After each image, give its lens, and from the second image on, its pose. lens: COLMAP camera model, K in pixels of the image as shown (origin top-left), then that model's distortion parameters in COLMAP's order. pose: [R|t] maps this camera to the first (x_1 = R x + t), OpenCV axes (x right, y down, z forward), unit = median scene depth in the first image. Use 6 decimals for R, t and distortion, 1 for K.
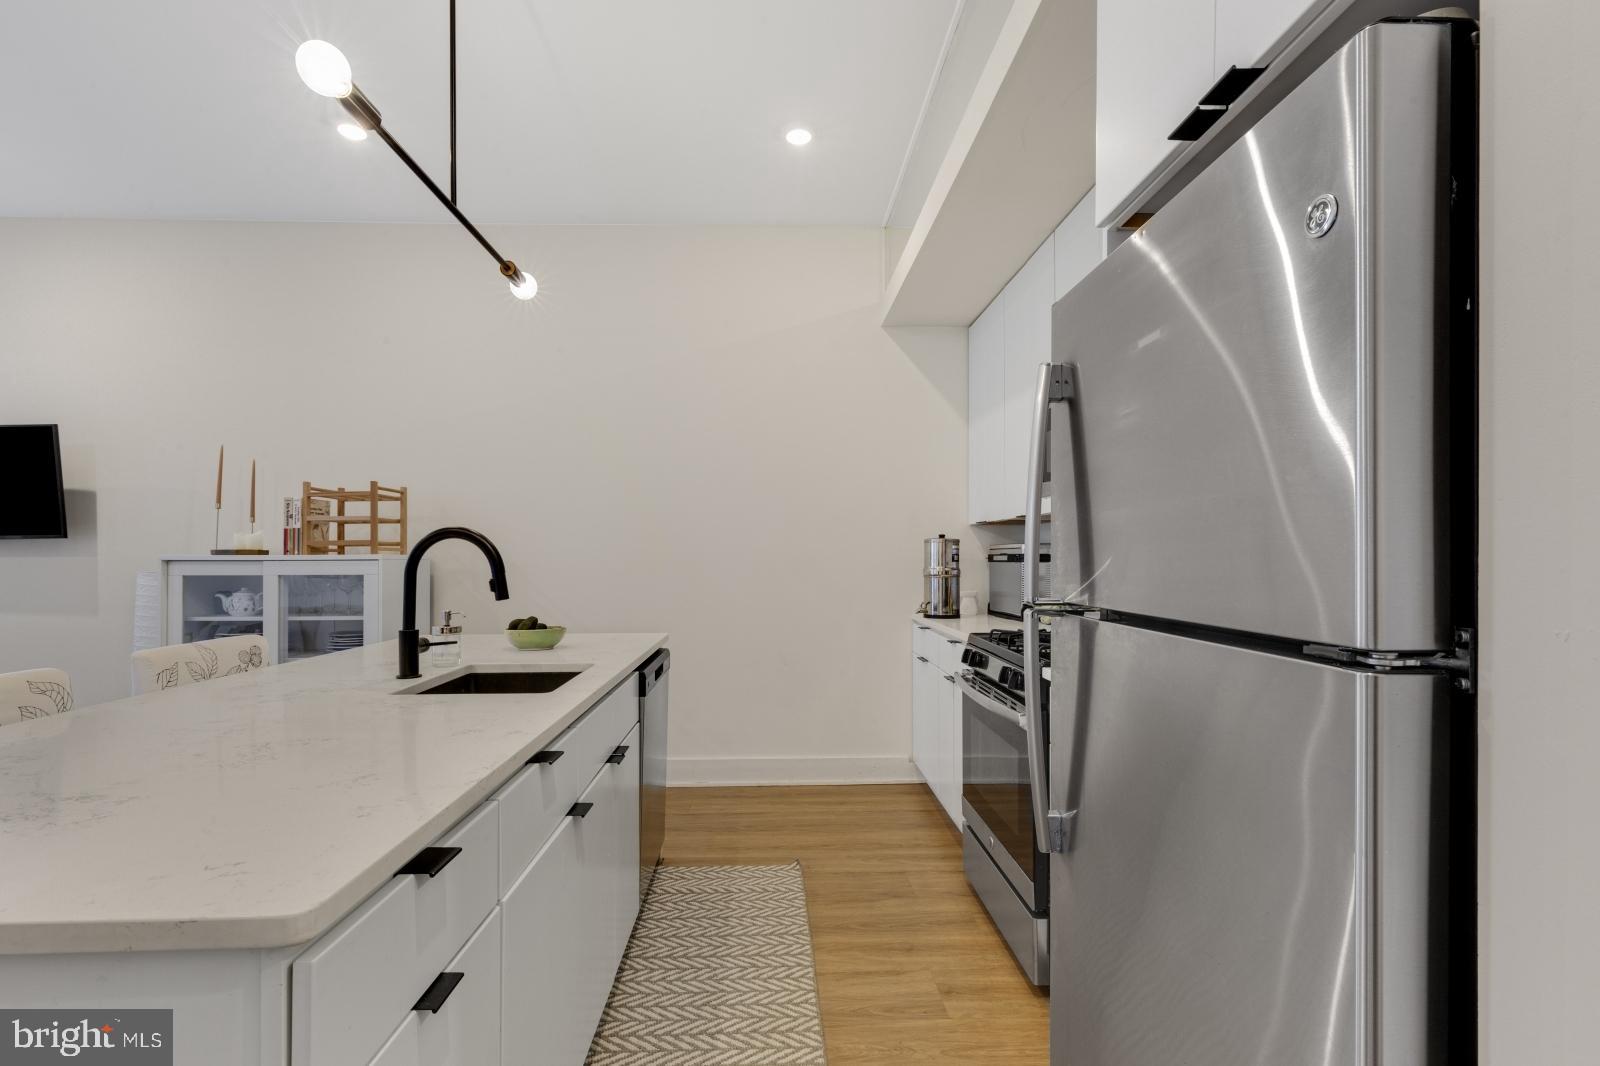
lens RADIAL K [[750.0, 0, 796.9], [0, 750.0, 549.6], [0, 0, 1]] dist [-0.000268, 0.000006]
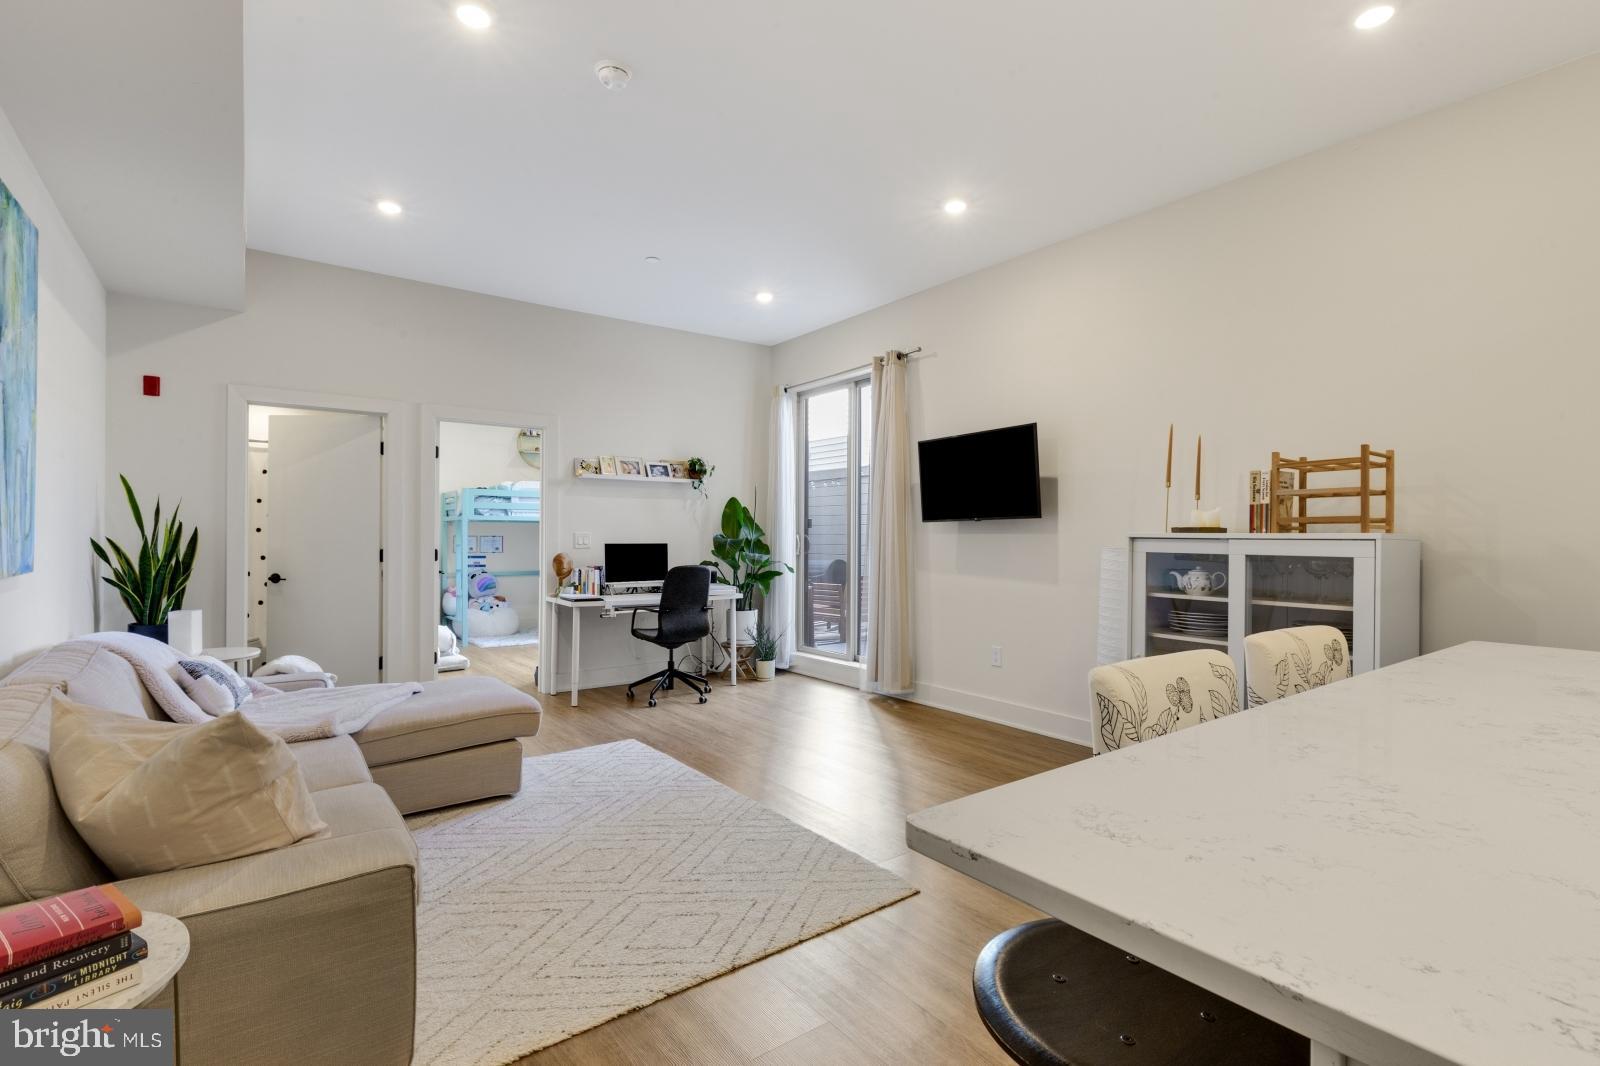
lens RADIAL K [[744.6, 0, 800.0], [0, 744.6, 533.0], [0, 0, 1]] dist [0.001585, 0.000029]
pose [[0.571052, 0.004550, -0.820901, -0.240074], [-0.001236, 0.999988, 0.004683, 0.003339], [0.820913, -0.001659, 0.571051, 0.017347]]
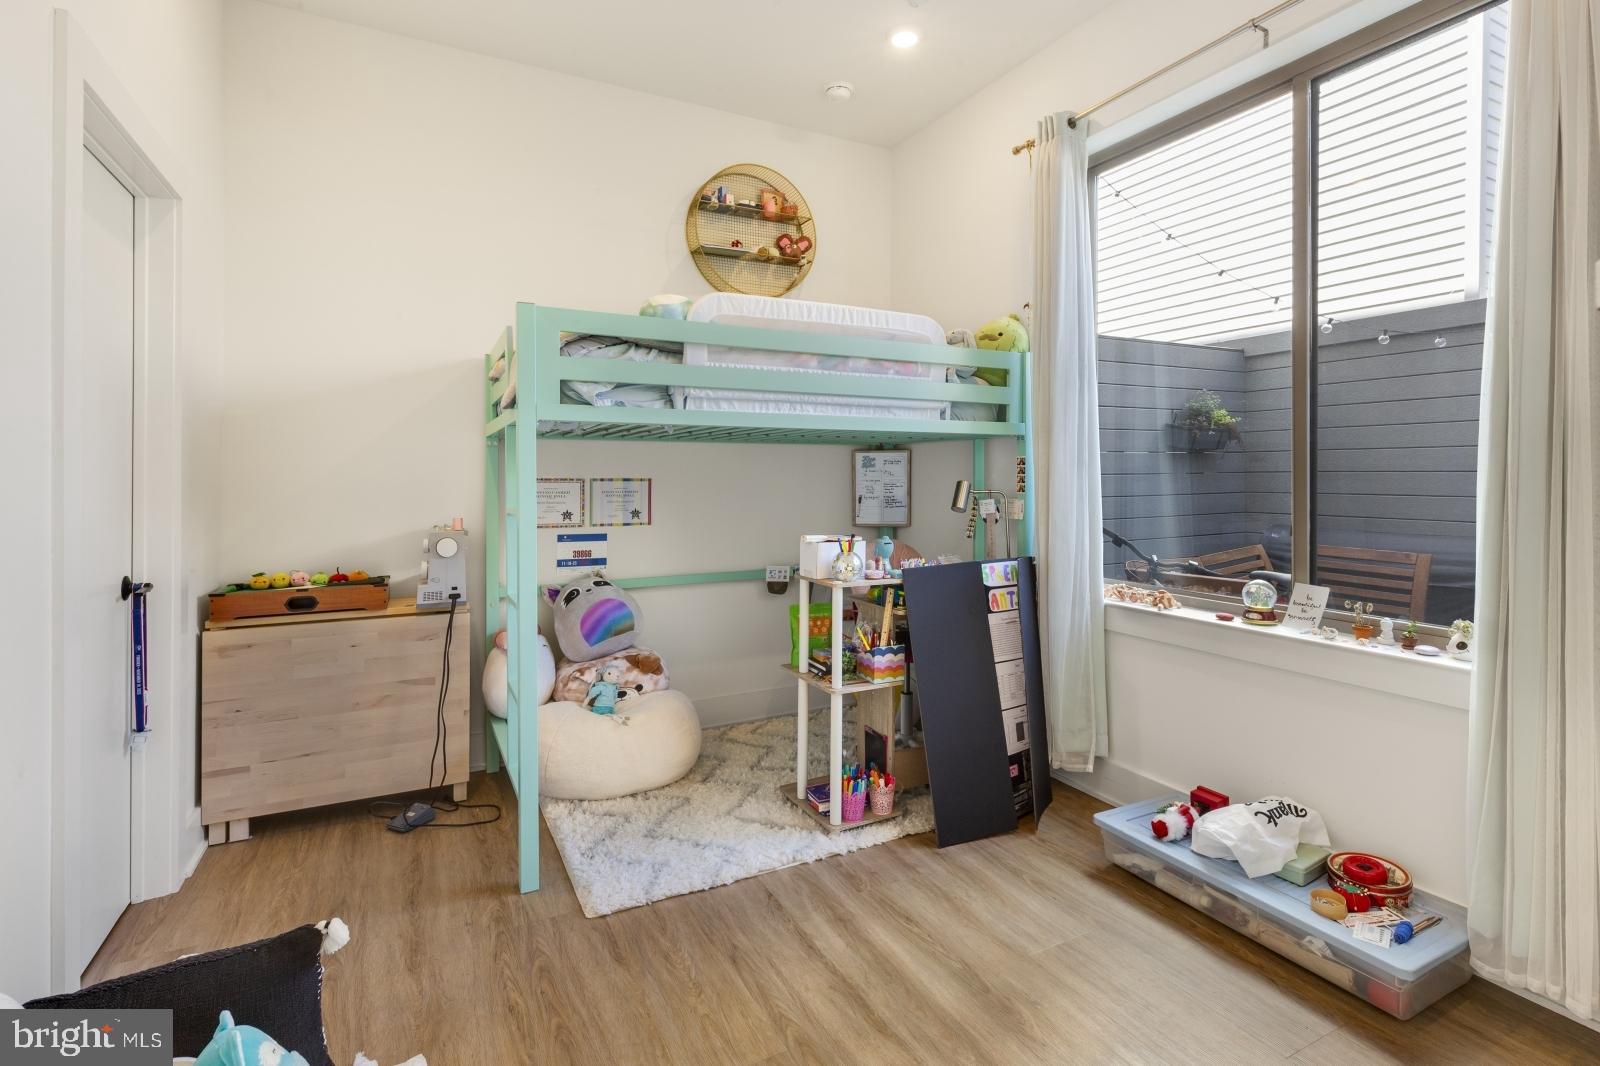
lens RADIAL K [[763.3, 0, 801.5], [0, 763.3, 472.0], [0, 0, 1]] dist [0.000133, -0.000090]
pose [[0.429774, 0.000516, -0.902936, -1.934275], [0.003935, 0.999989, 0.002444, 0.016612], [0.902928, -0.004603, 0.429768, 0.390496]]
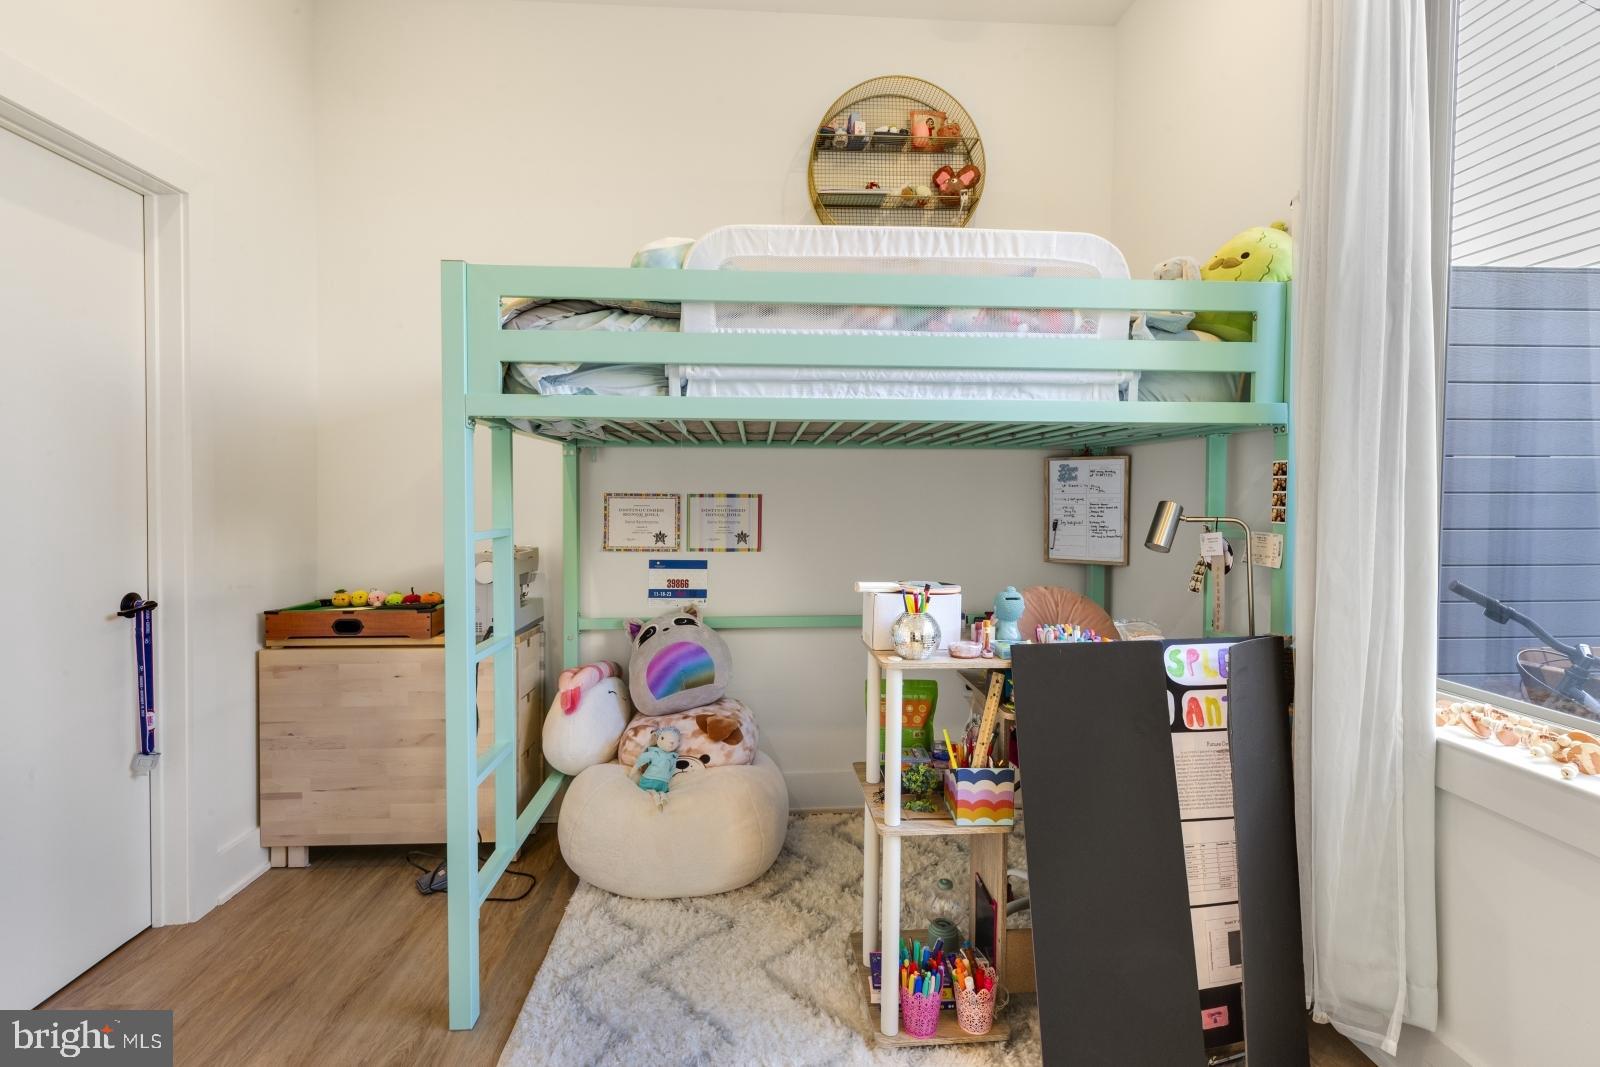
lens RADIAL K [[756.0, 0, 801.5], [0, 756.0, 506.7], [0, 0, 1]] dist [0.001509, -0.000895]
pose [[0.031601, 0.026303, -0.999154, -2.109353], [0.002119, 0.999650, 0.026383, 0.018820], [0.999498, -0.002951, 0.031534, 0.643984]]
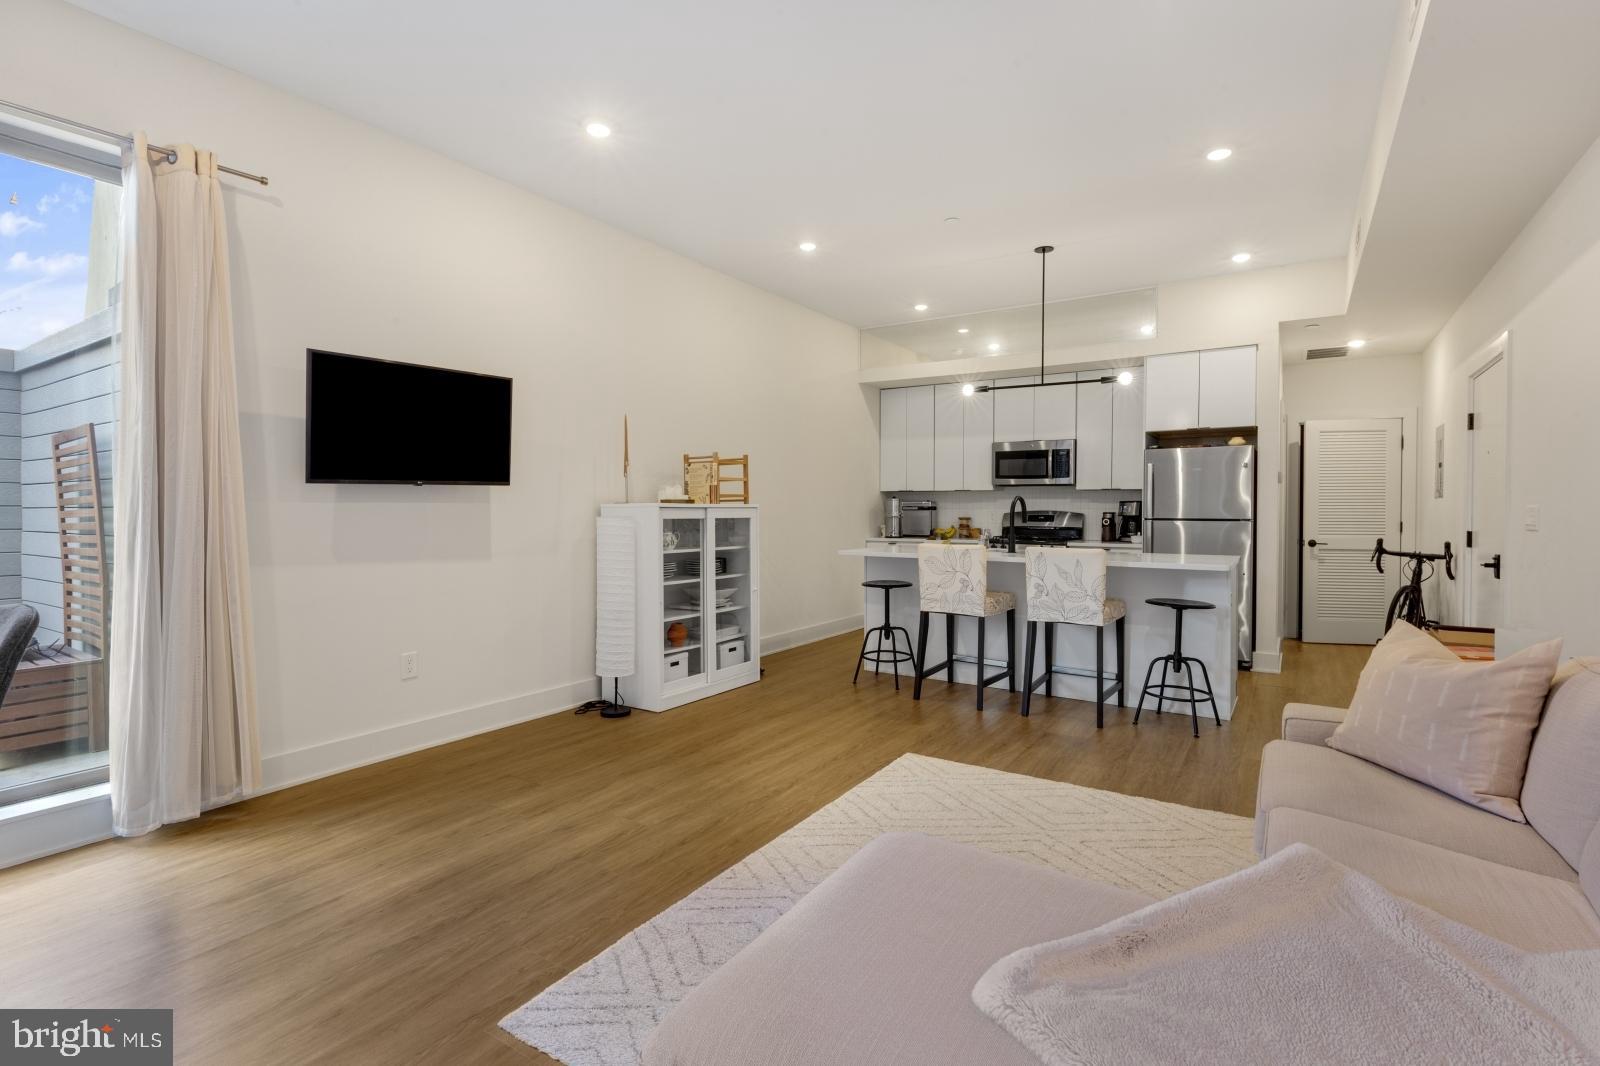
lens RADIAL K [[744.6, 0, 800.0], [0, 744.6, 533.0], [0, 0, 1]] dist [0.001585, 0.000029]
pose [[0.578203, -0.023335, 0.815560, -1.614217], [-0.010509, 0.999295, 0.036042, 0.009120], [-0.815826, -0.029411, 0.577550, 0.059237]]
